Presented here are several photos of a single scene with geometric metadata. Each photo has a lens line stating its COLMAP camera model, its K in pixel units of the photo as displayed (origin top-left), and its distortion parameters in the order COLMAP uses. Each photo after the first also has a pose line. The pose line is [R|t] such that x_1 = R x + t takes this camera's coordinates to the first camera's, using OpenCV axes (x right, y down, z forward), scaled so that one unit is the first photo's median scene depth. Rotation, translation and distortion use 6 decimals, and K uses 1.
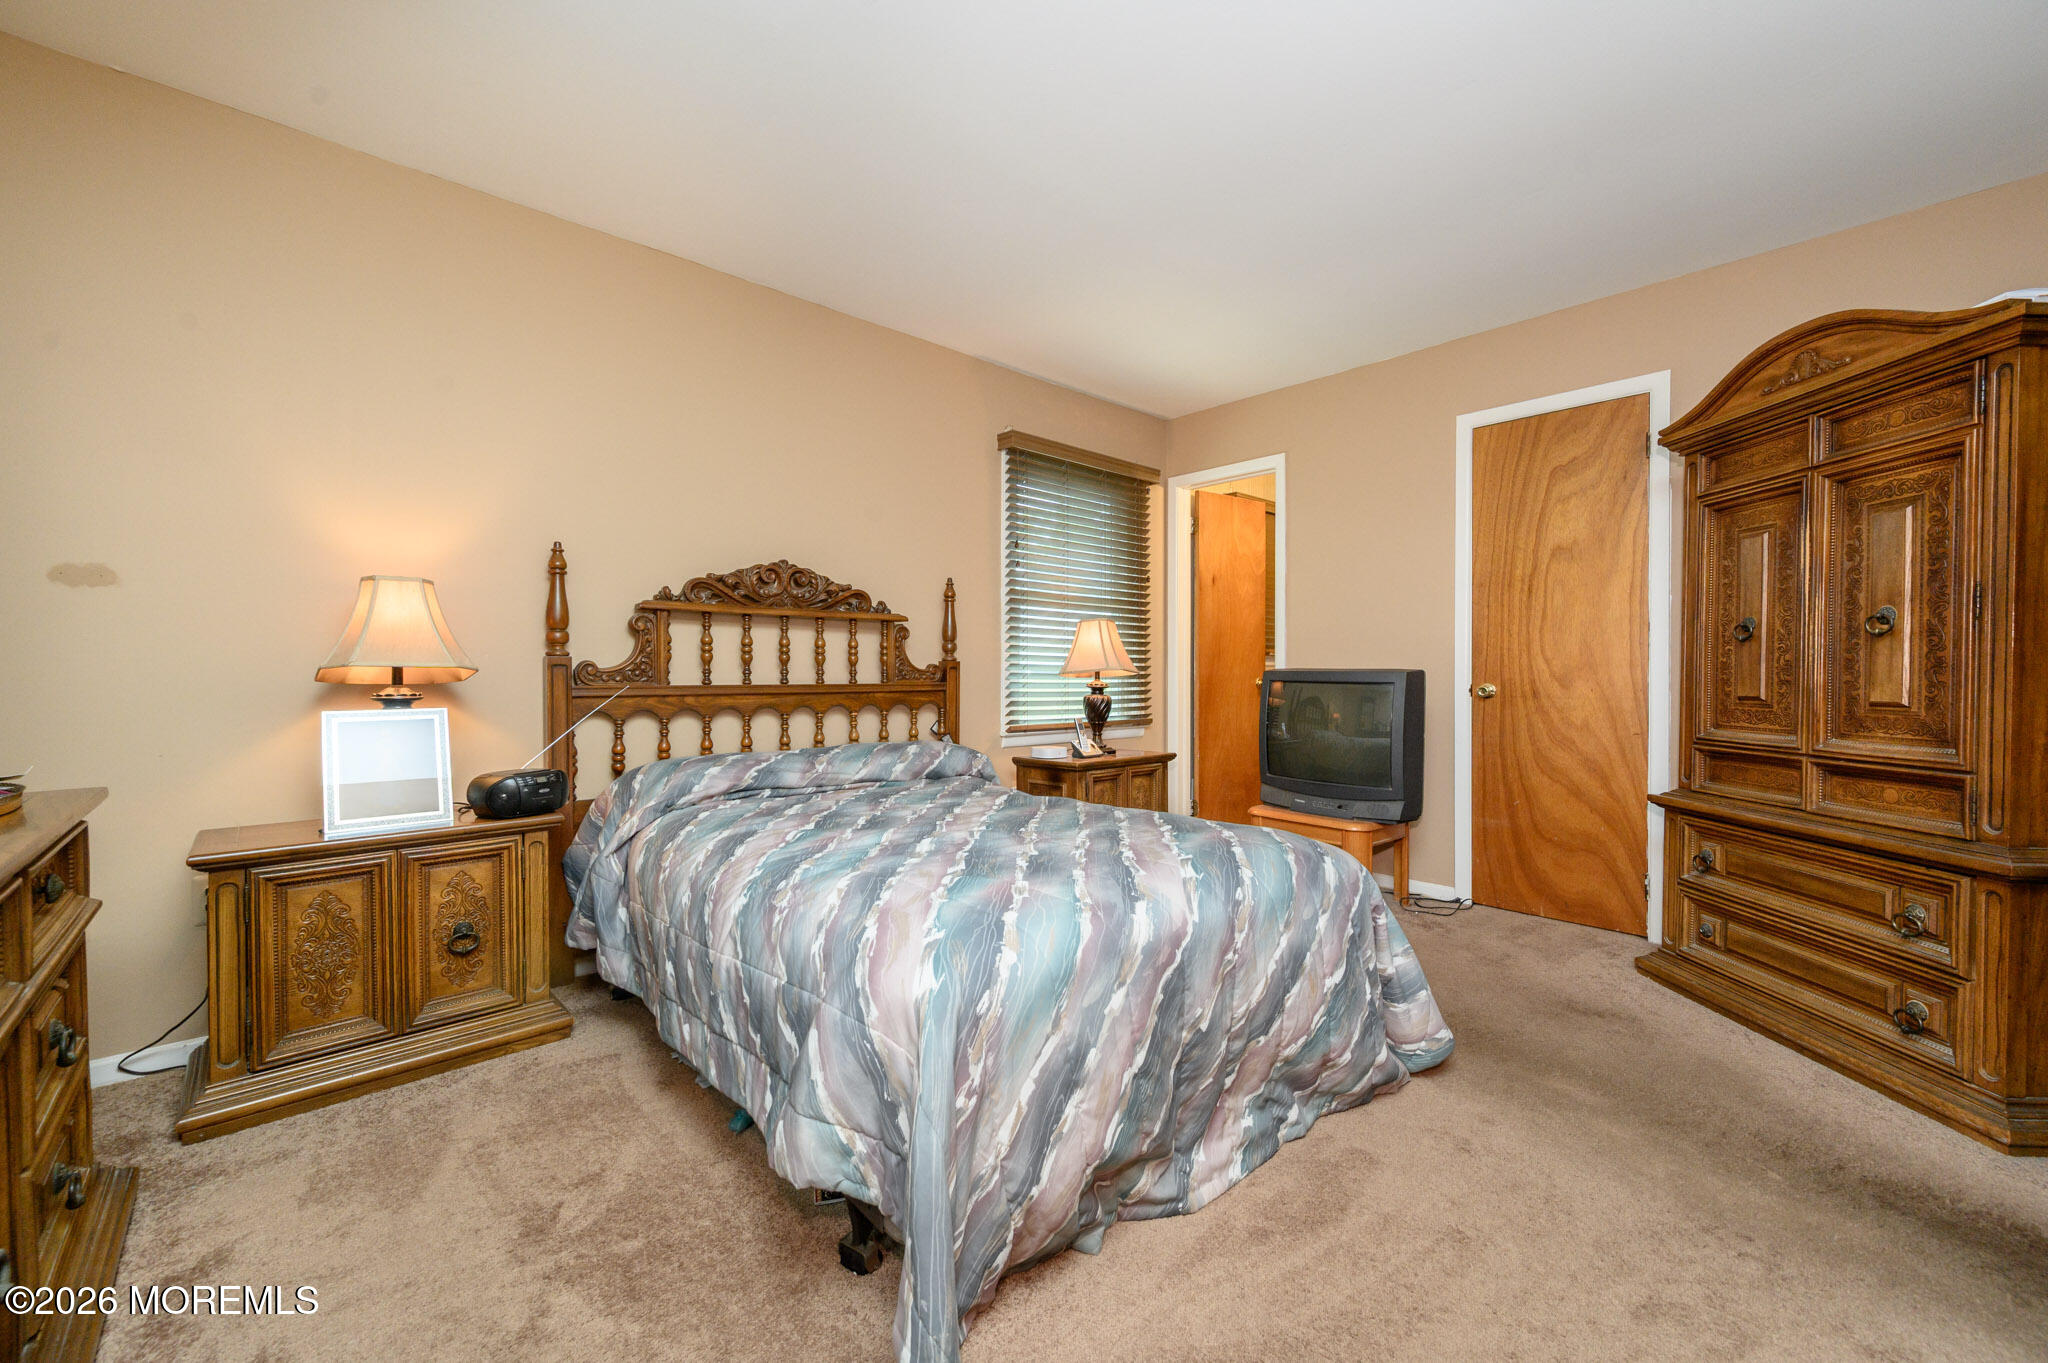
lens RADIAL K [[815.1, 0, 1011.4], [0, 815.1, 680.0], [0, 0, 1]] dist [-0.006912, -0.000154]
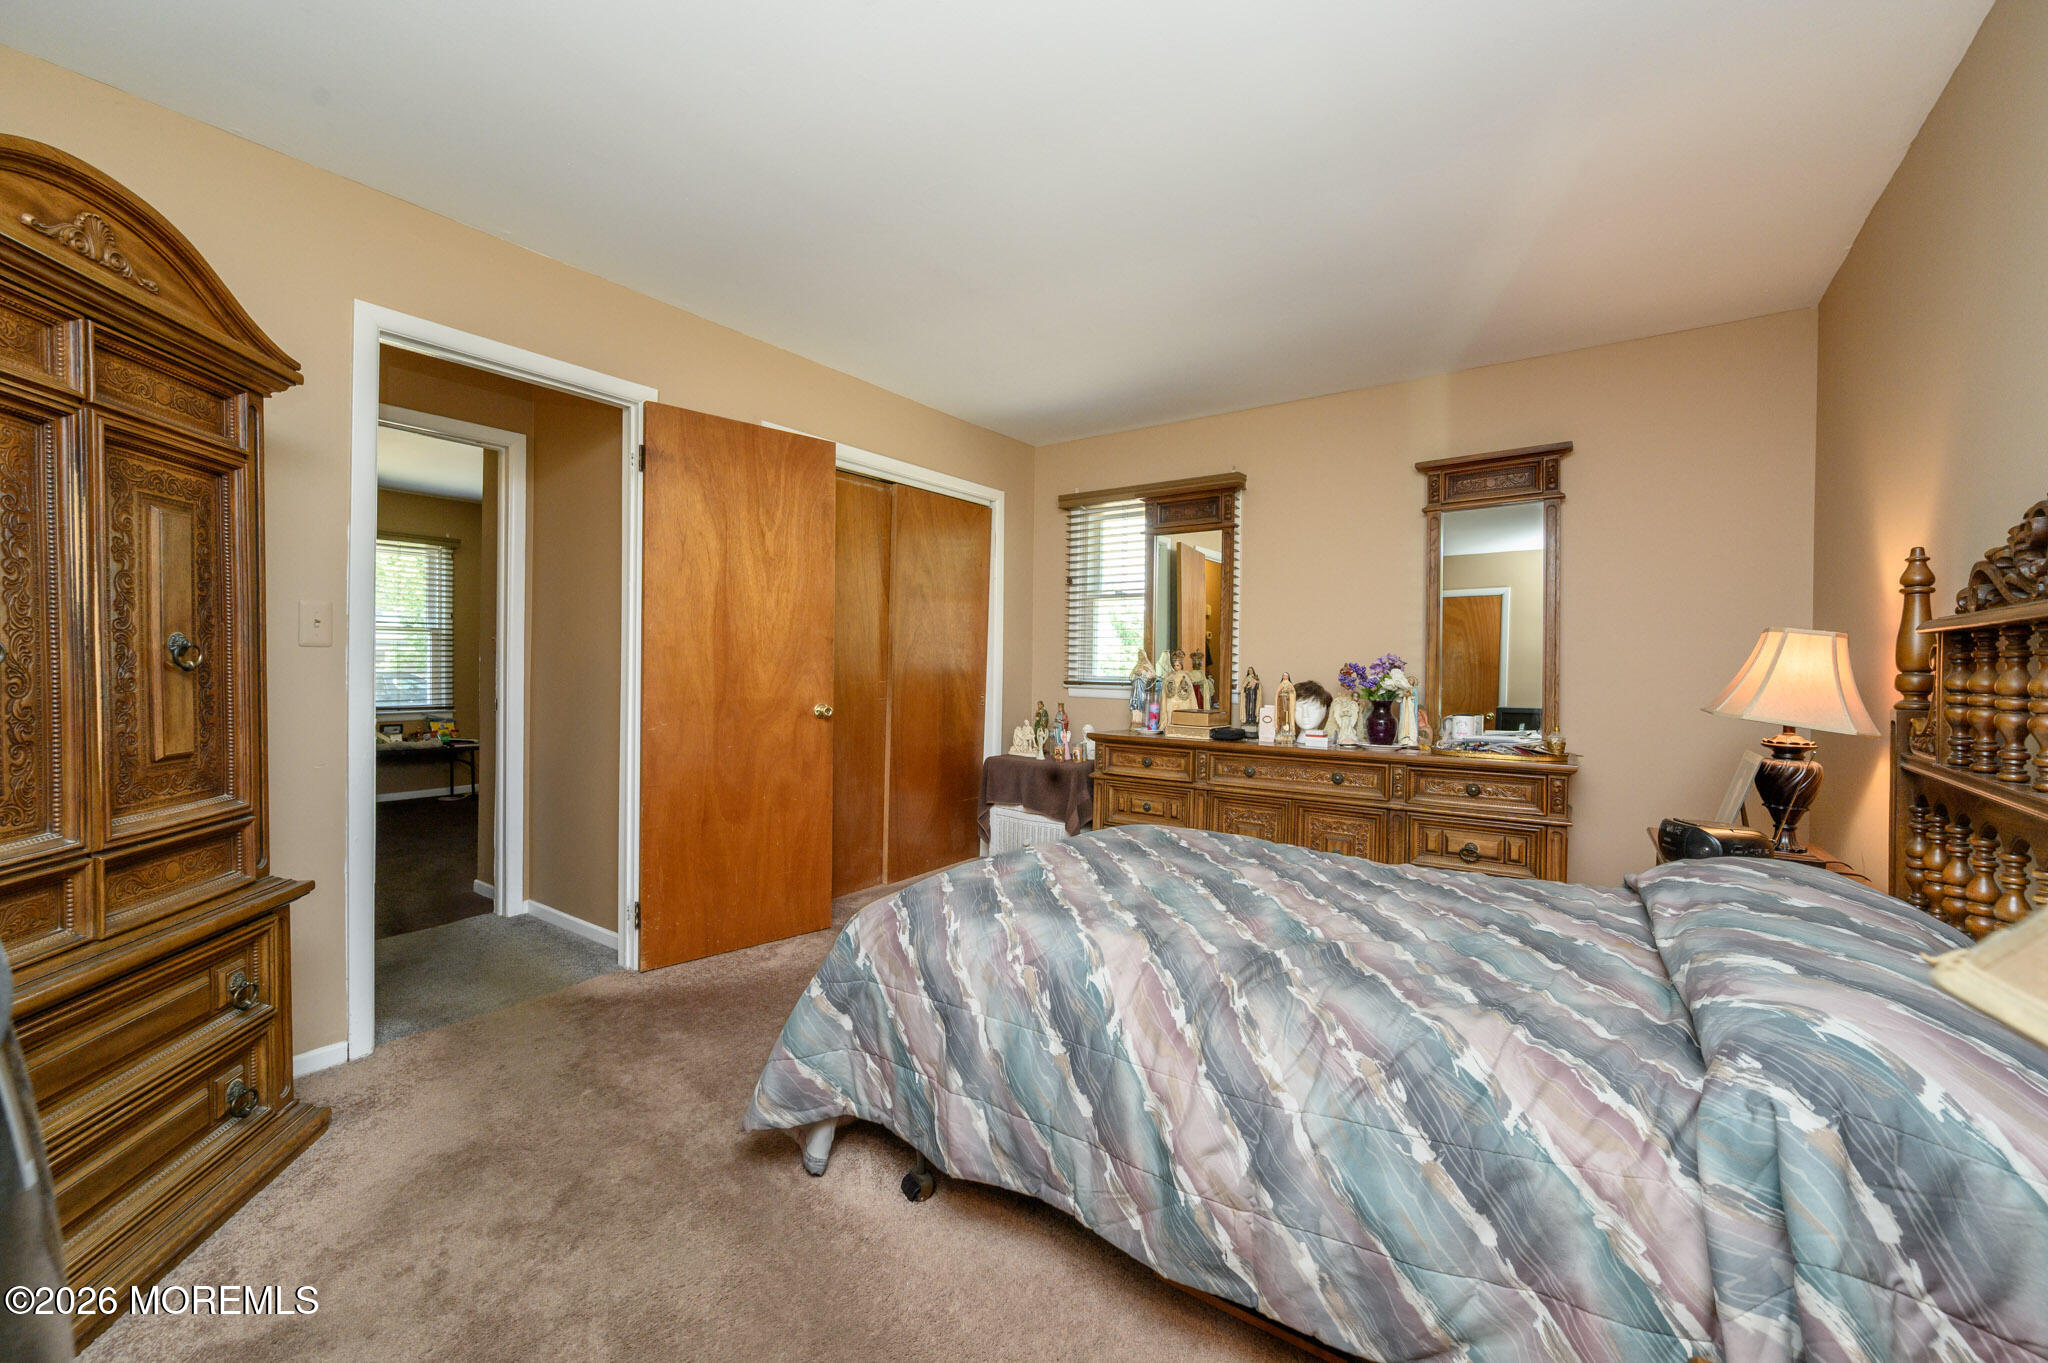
lens RADIAL K [[815.1, 0, 1011.4], [0, 815.1, 680.0], [0, 0, 1]] dist [-0.006912, -0.000154]
pose [[-0.978772, -0.010609, -0.204678, 0.423660], [-0.014924, 0.999698, 0.019547, -0.070286], [0.204408, 0.022187, -0.978634, 1.851365]]
